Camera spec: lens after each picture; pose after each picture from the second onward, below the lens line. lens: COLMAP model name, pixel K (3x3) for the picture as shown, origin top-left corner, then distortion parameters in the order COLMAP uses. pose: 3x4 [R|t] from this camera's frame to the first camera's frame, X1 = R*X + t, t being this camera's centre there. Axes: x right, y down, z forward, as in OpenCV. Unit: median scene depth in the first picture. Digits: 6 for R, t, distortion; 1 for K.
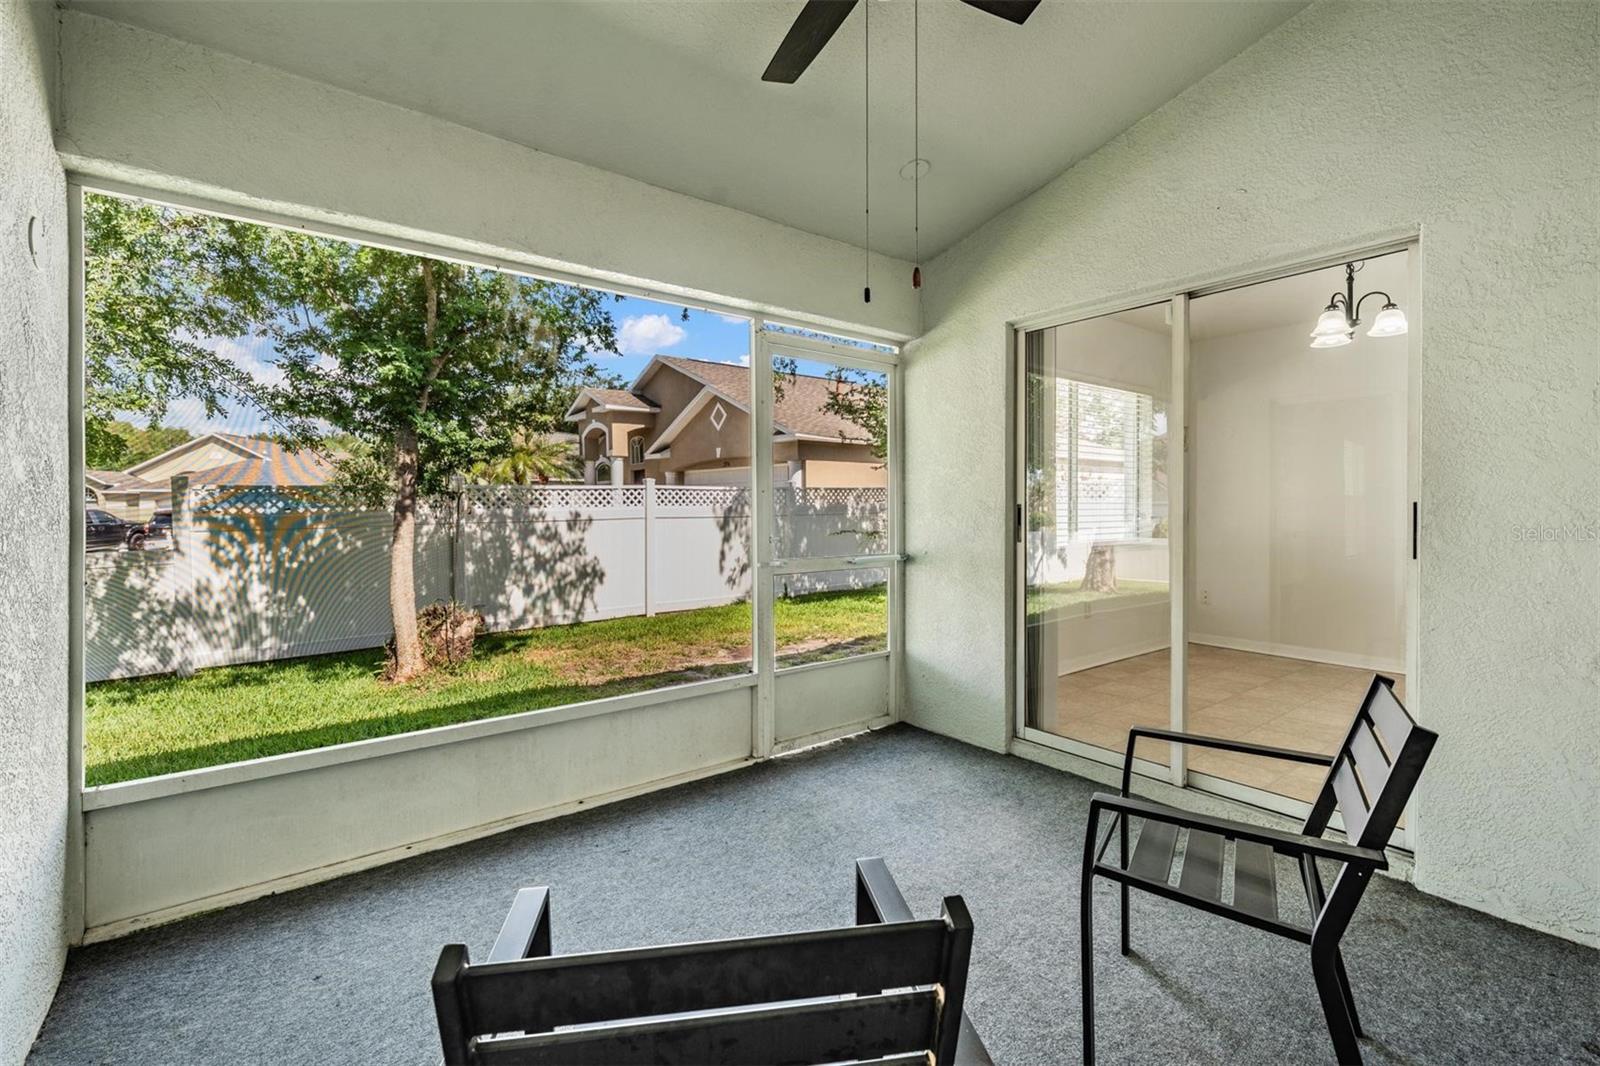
lens RADIAL K [[722.1, 0, 792.7], [0, 722.1, 520.4], [0, 0, 1]] dist [-0.002240, 0.000593]
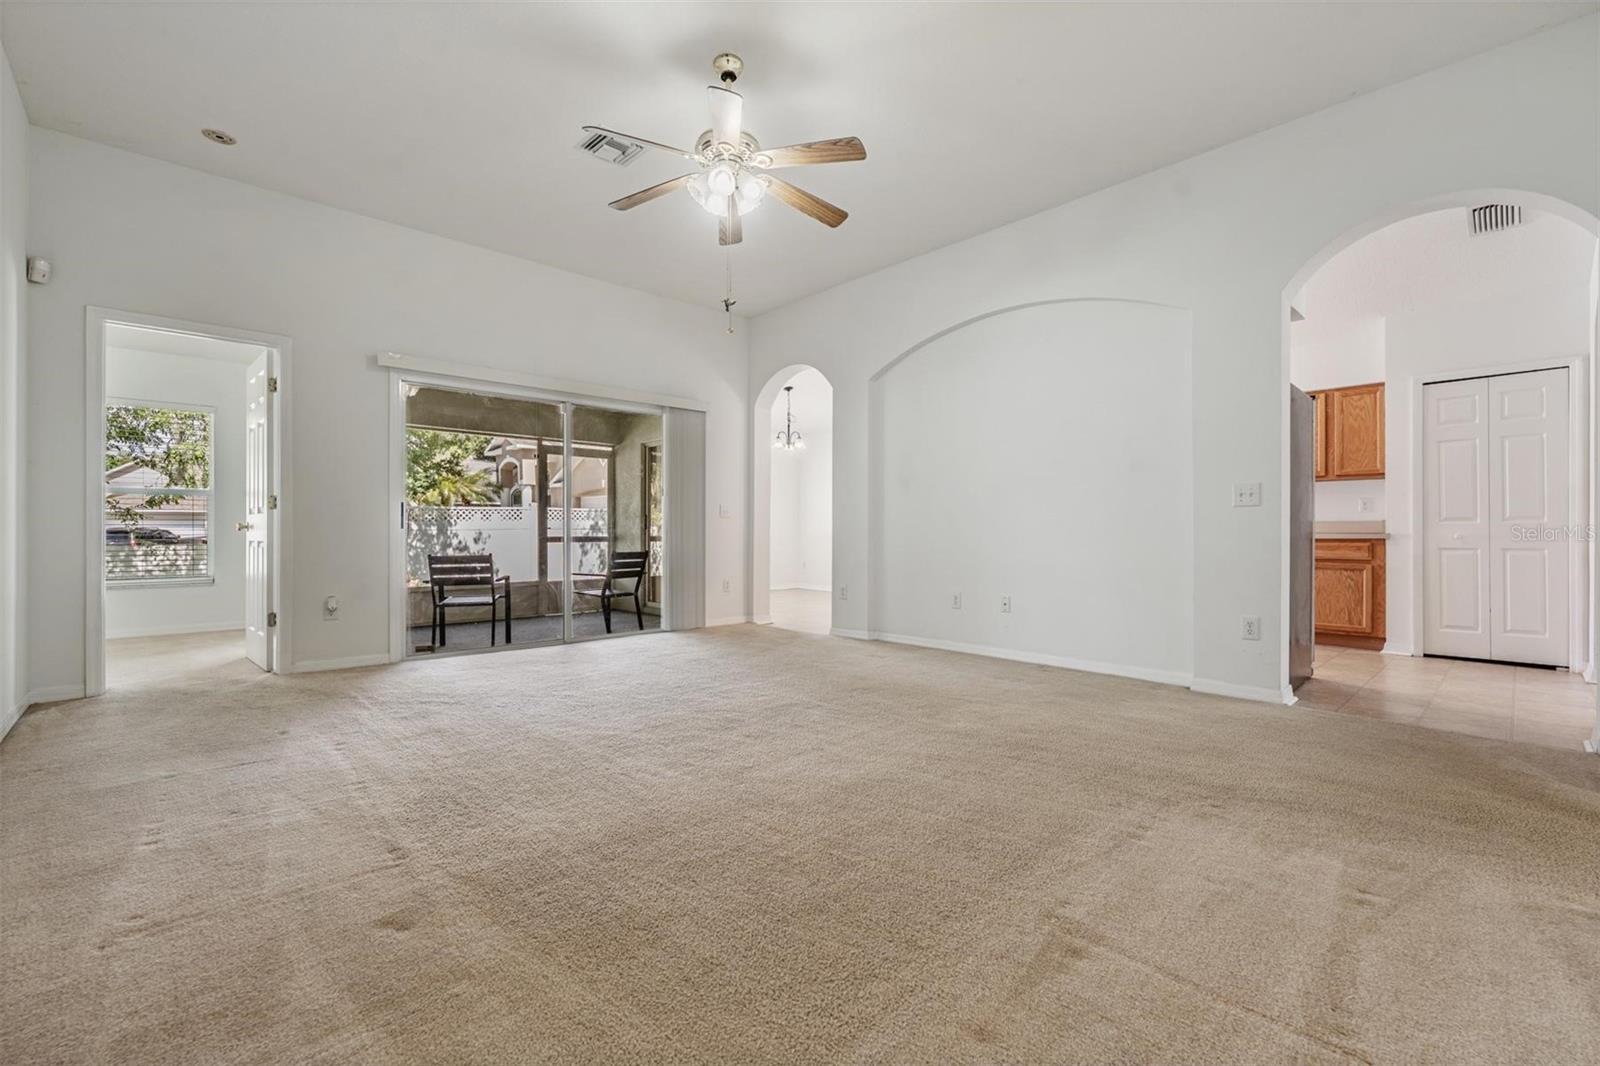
lens RADIAL K [[687.2, 0, 801.8], [0, 687.2, 530.0], [0, 0, 1]] dist [0.000472, -0.000240]
pose [[0.993312, 0.002608, 0.115435, 0.097139], [-0.000387, 0.999815, -0.019256, 0.013189], [-0.115463, 0.019082, 0.993128, -0.248585]]
